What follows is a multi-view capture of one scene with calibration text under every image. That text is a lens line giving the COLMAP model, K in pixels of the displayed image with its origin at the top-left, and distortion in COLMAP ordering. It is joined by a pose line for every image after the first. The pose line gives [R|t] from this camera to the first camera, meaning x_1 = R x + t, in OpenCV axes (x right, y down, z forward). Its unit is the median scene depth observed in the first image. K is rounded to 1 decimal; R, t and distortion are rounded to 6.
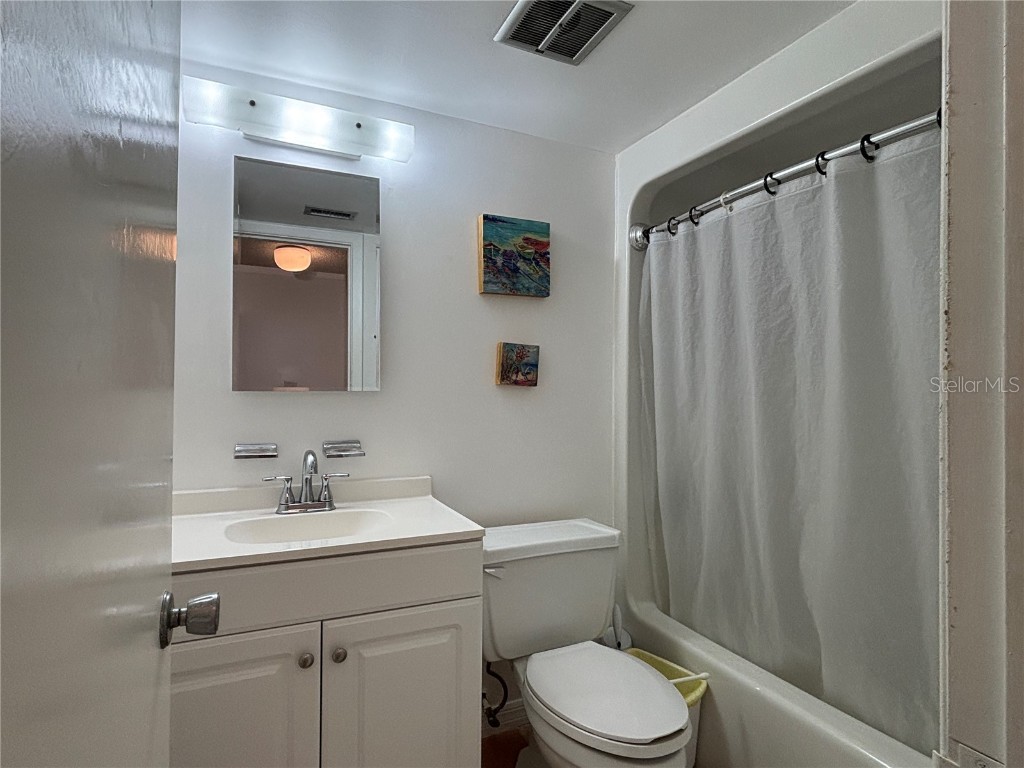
lens RADIAL K [[541.5, 0, 512.0], [0, 541.5, 384.0], [0, 0, 1]] dist [-0.002686, -0.001354]
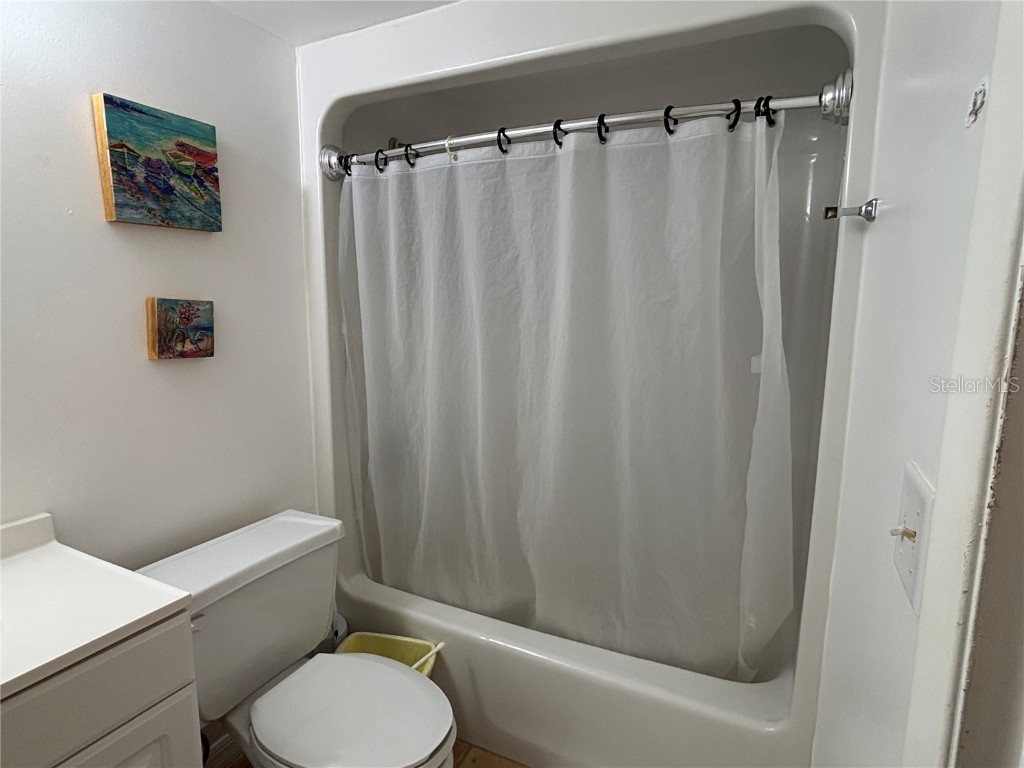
lens RADIAL K [[536.2, 0, 514.3], [0, 536.2, 386.9], [0, 0, 1]] dist [0.050257, -0.055807]
pose [[0.791125, -0.086381, 0.605525, -0.085294], [-0.011938, 0.987608, 0.156484, -0.079274], [-0.611539, -0.131028, 0.780290, 0.168939]]
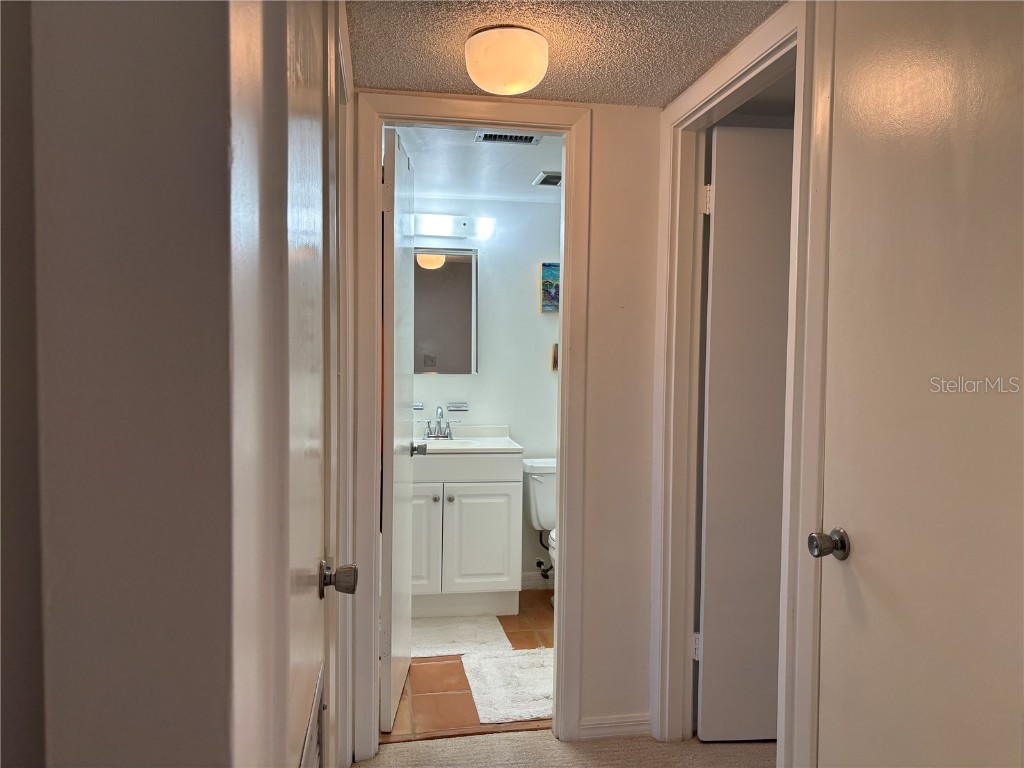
lens RADIAL K [[769.0, 0, 510.4], [0, 769.0, 390.8], [0, 0, 1]] dist [0.066679, -0.067893]
pose [[0.959876, 0.019277, -0.279760, 0.495294], [-0.003703, 0.998419, 0.056091, -0.064860], [0.280399, -0.052805, 0.958430, -1.208514]]
